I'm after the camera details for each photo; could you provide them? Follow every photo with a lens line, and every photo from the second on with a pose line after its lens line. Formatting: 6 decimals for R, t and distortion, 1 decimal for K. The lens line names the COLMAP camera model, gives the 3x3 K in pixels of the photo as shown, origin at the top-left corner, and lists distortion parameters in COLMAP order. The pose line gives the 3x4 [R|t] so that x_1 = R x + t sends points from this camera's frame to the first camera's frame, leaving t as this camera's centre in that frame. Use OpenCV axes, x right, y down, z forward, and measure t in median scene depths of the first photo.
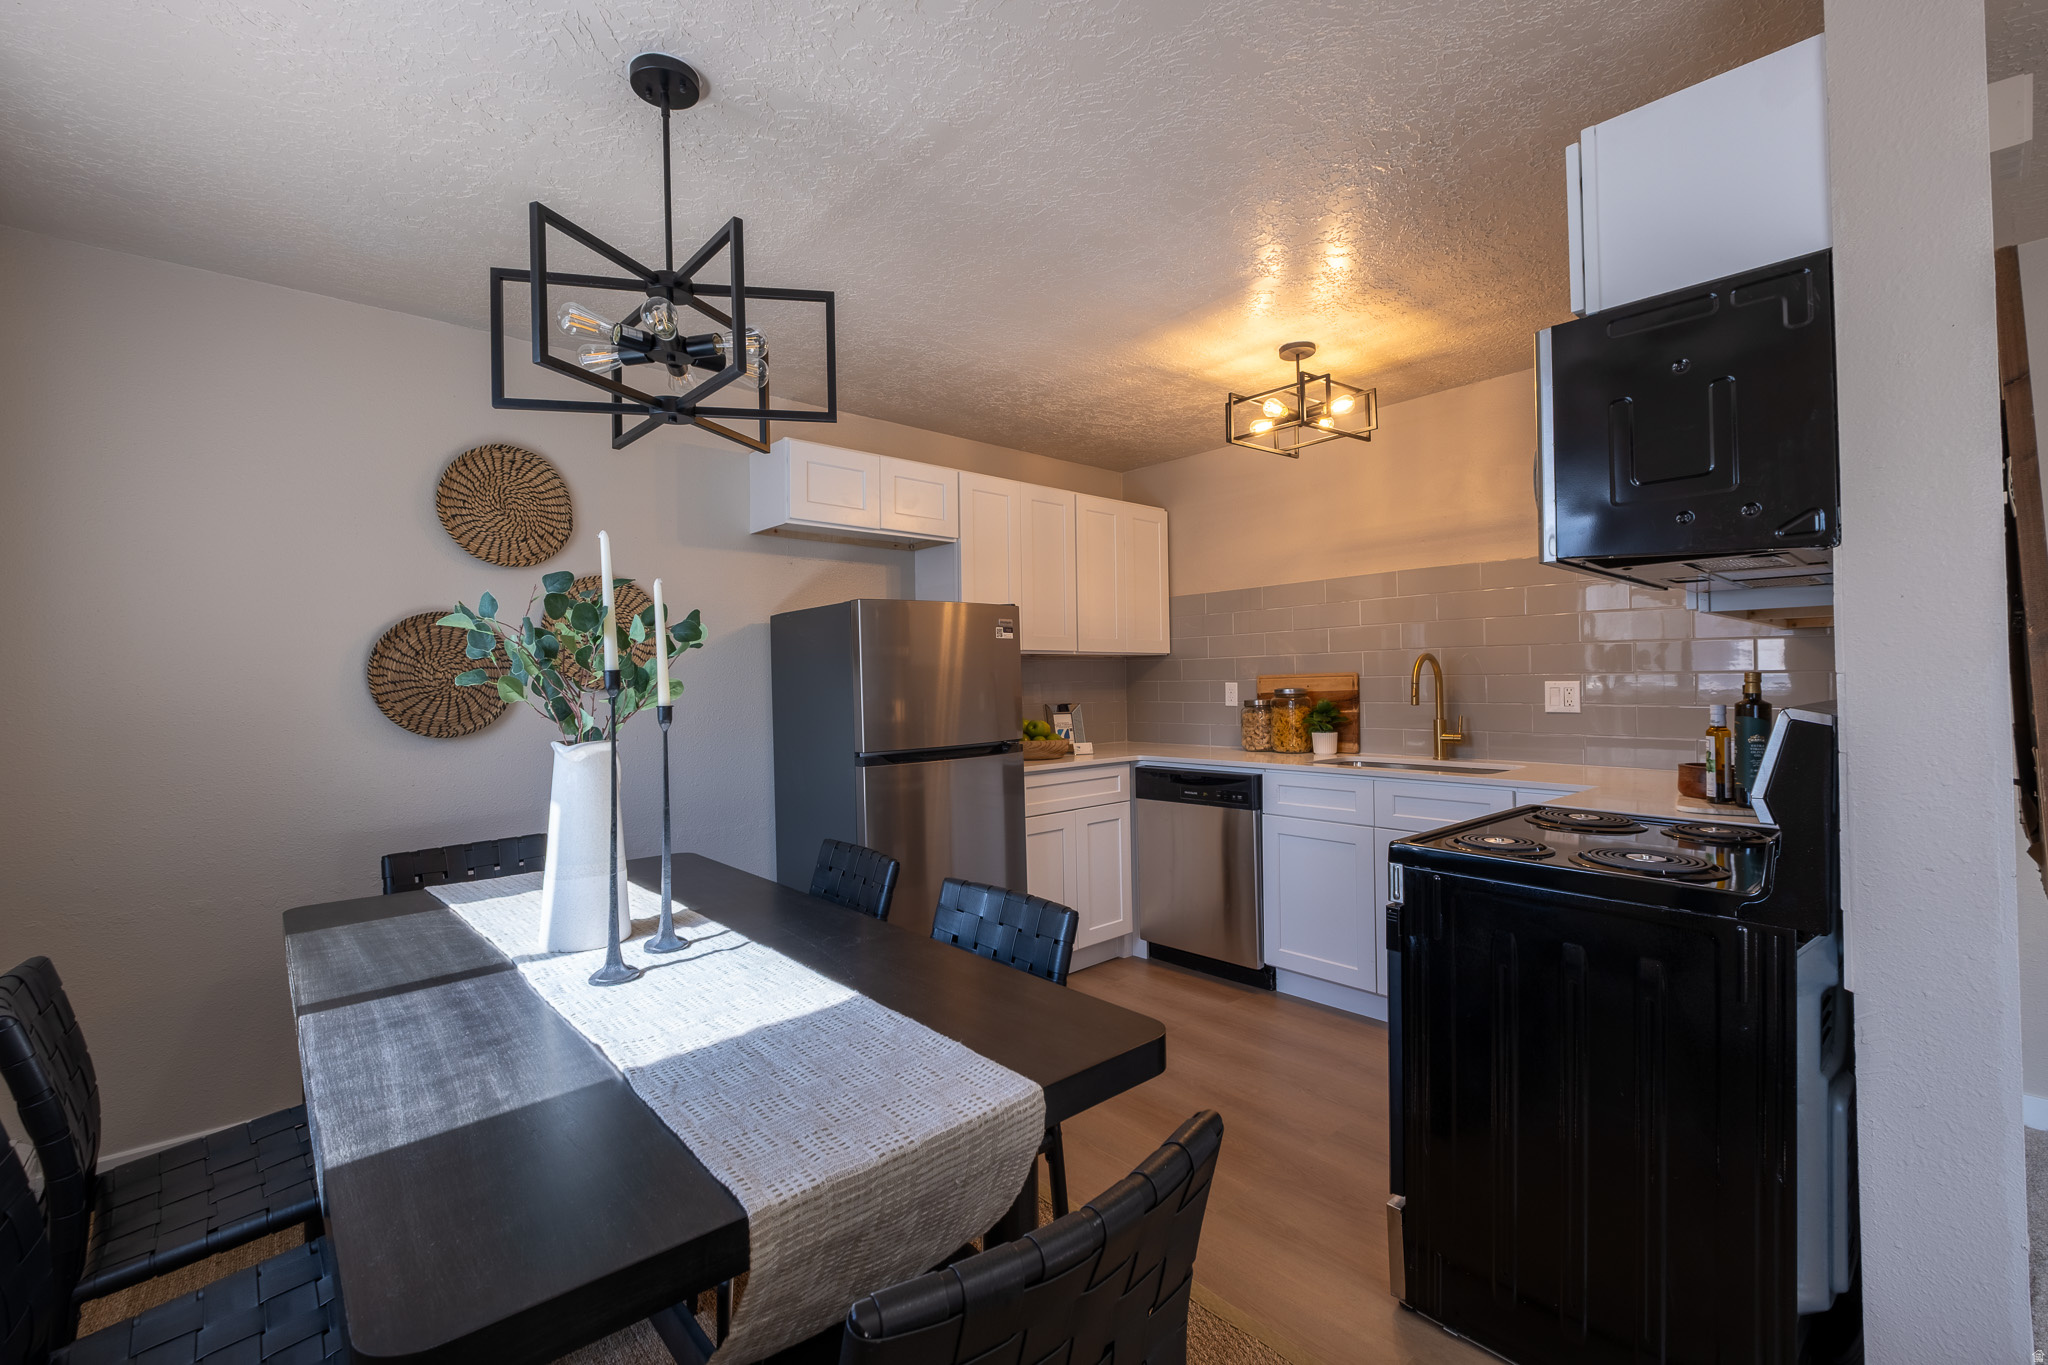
lens RADIAL K [[882.9, 0, 1024.0], [0, 882.9, 682.5], [0, 0, 1]] dist [0.000019, 0.000023]
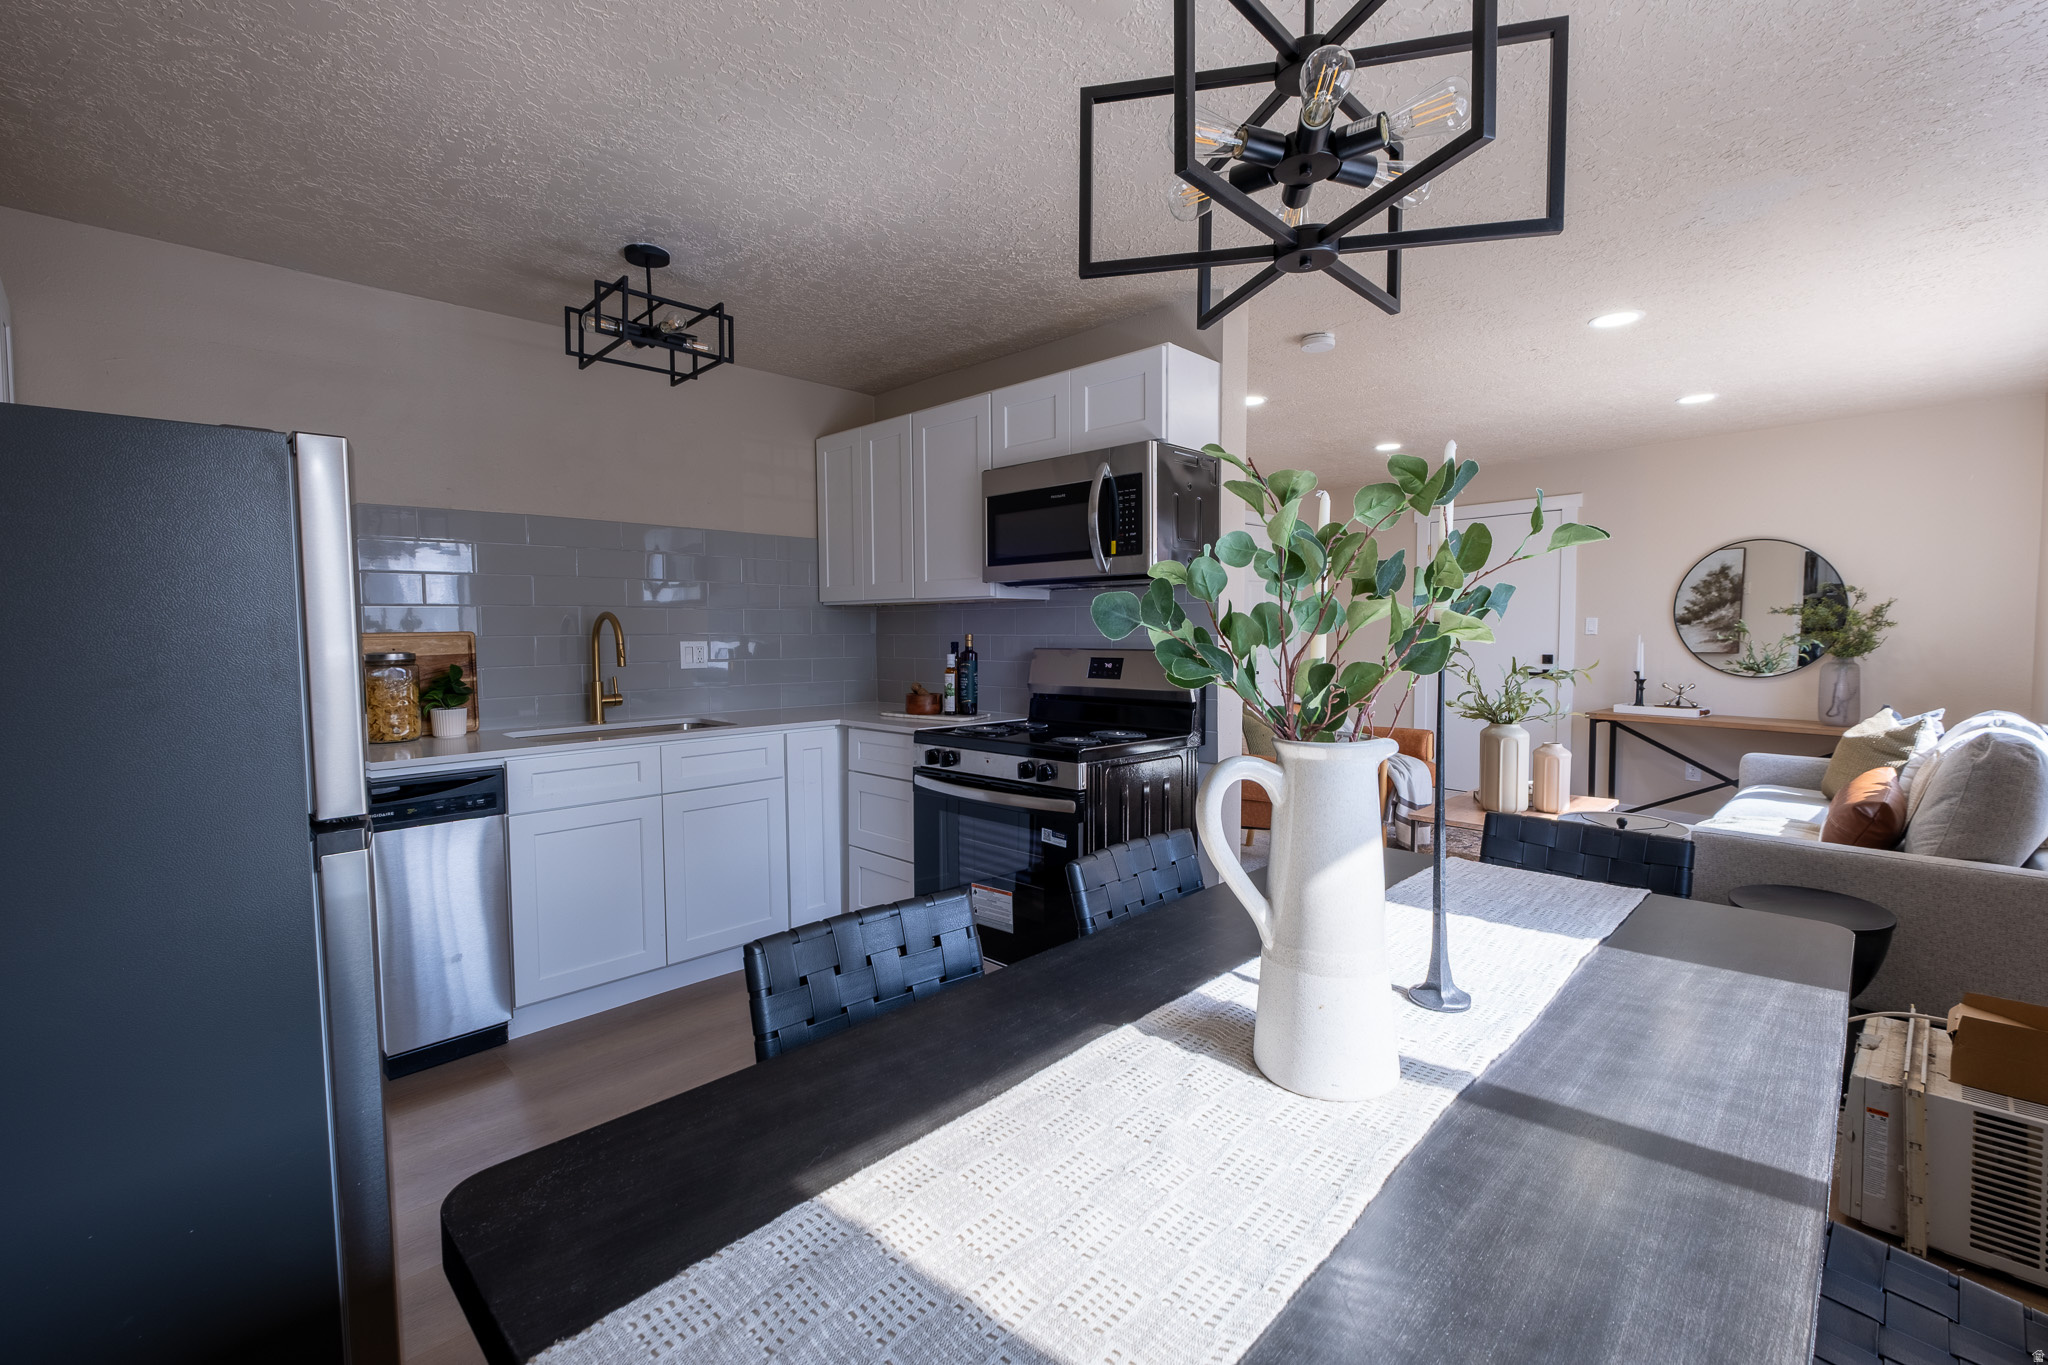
lens RADIAL K [[888.9, 0, 1038.2], [0, 888.9, 668.5], [0, 0, 1]] dist [-0.004558, -0.000449]
pose [[-0.085610, -0.029492, 0.995892, -0.535215], [0.007338, 0.999516, 0.030230, 0.001998], [-0.996302, 0.009896, -0.085352, 0.621436]]
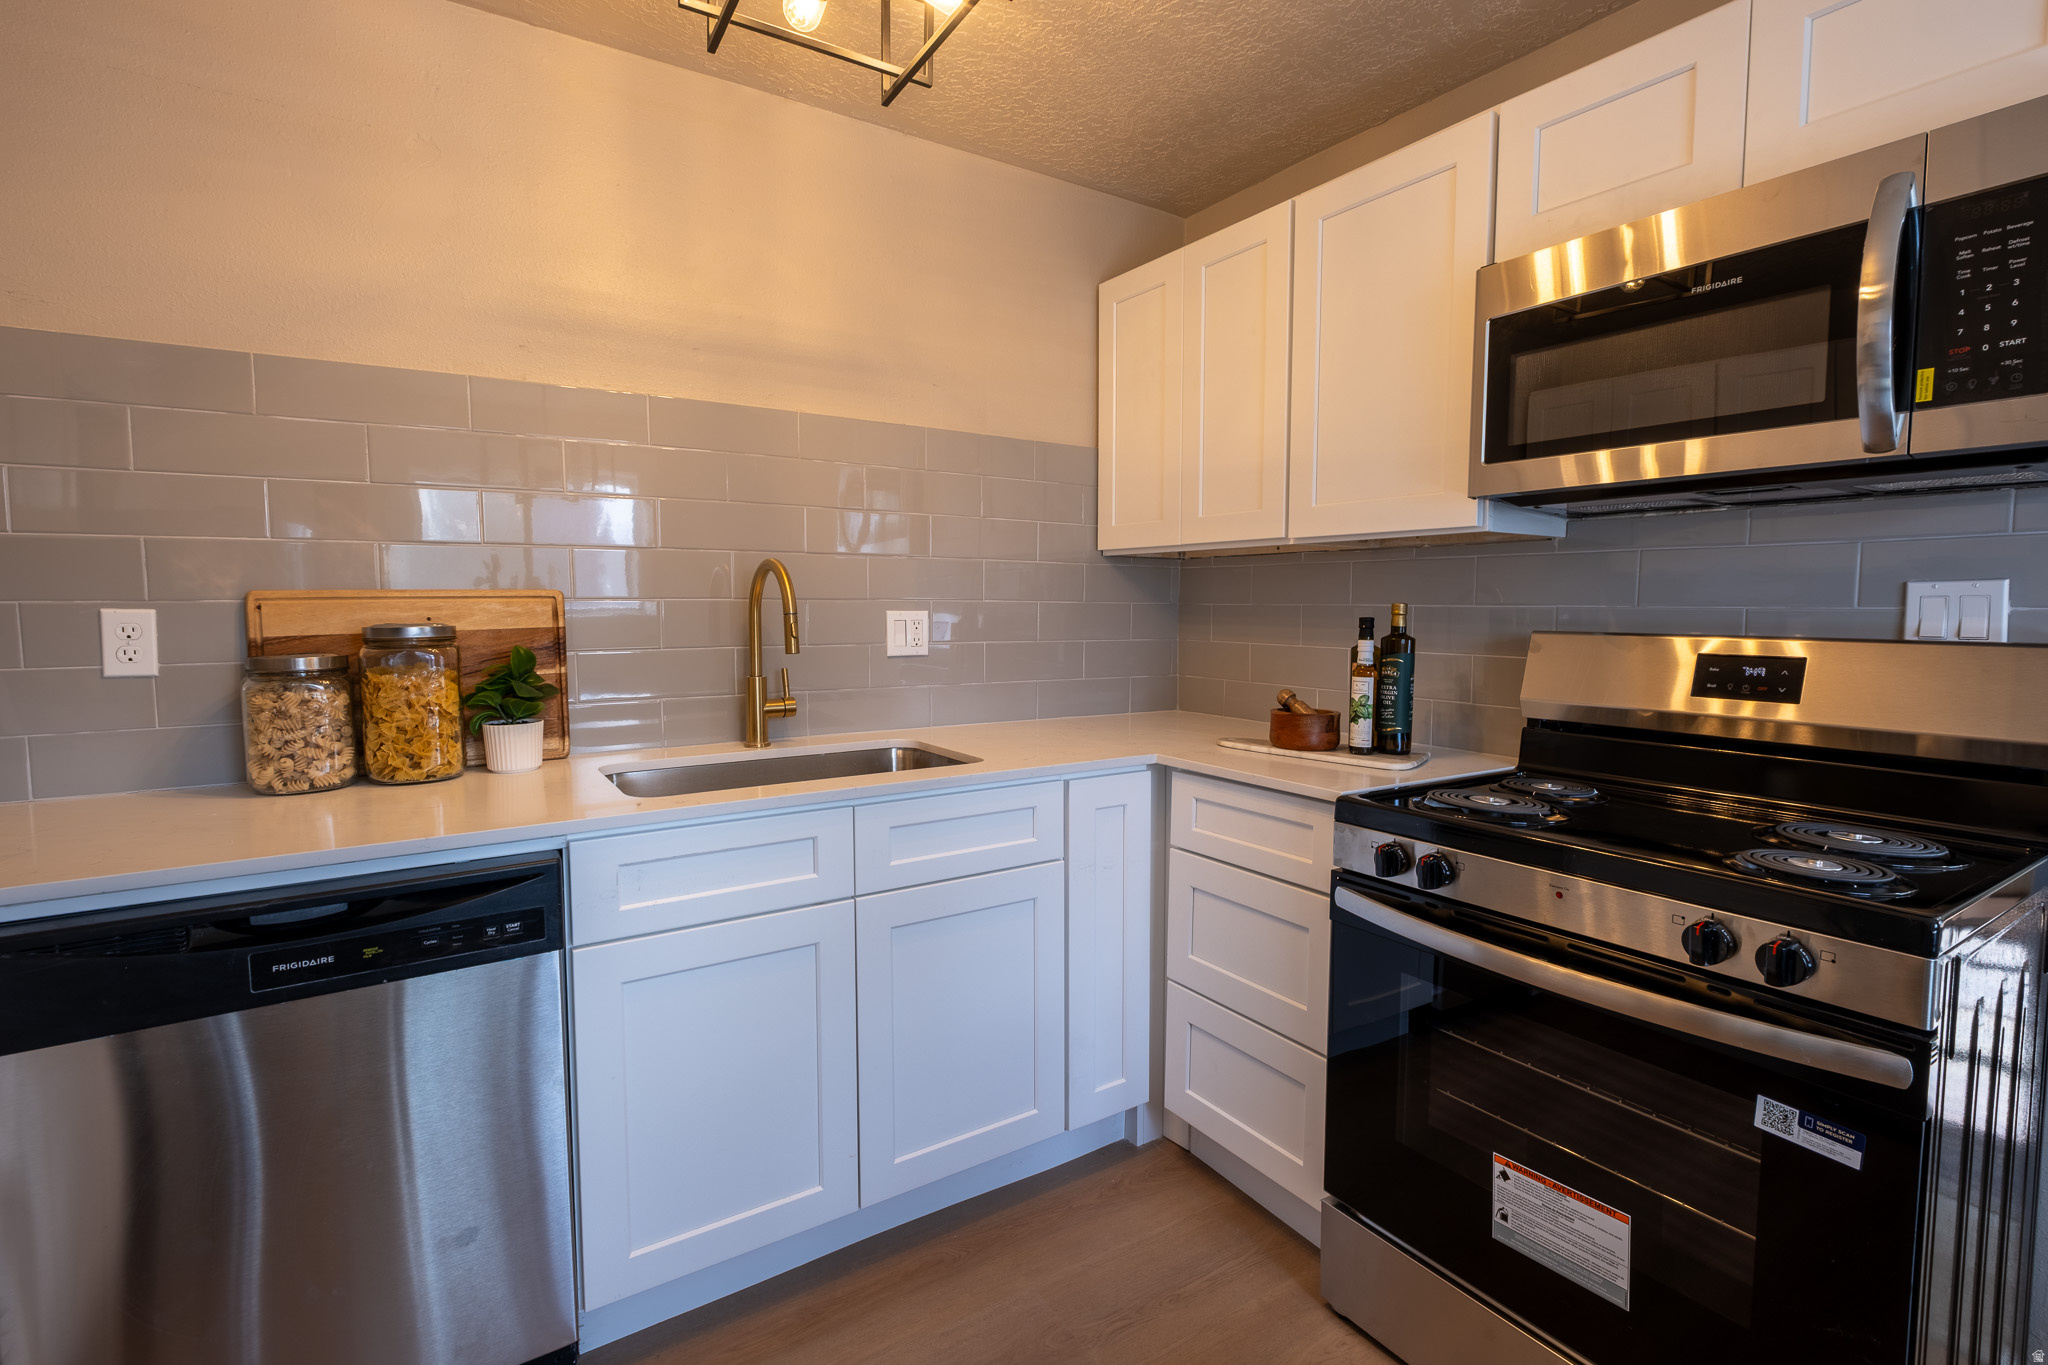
lens RADIAL K [[938.4, 0, 1025.7], [0, 938.4, 666.2], [0, 0, 1]] dist [-0.000410, -0.000146]
pose [[0.138553, -0.052843, 0.988944, -0.105332], [-0.004464, 0.998532, 0.053981, 0.001593], [-0.990345, -0.011894, 0.138113, 0.761648]]
